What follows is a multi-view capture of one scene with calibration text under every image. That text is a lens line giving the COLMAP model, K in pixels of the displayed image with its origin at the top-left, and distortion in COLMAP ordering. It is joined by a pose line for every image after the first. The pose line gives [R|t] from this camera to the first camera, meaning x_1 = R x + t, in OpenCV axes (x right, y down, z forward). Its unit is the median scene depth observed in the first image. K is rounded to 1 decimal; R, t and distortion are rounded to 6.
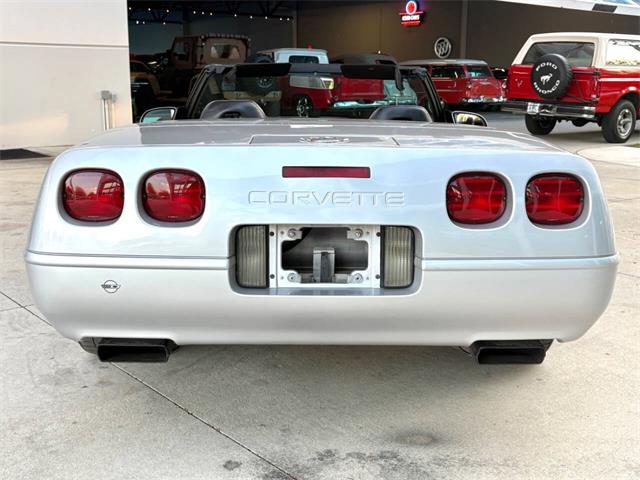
lens RADIAL K [[747.4, 0, 320.0], [0, 747.4, 240.0], [0, 0, 1]] dist [0.128206, -0.371084]
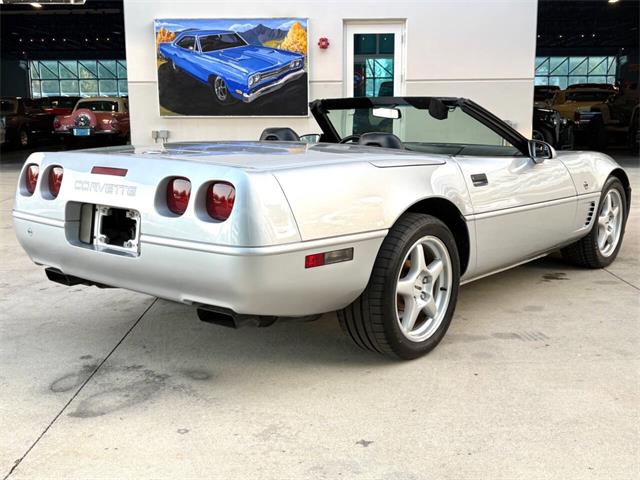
lens RADIAL K [[747.4, 0, 320.0], [0, 747.4, 240.0], [0, 0, 1]] dist [0.128206, -0.371084]
pose [[0.756197, 0.098461, -0.646894, 1.239270], [-0.123587, 0.992312, 0.006566, -0.013565], [0.642567, 0.074983, 0.762552, 0.100832]]
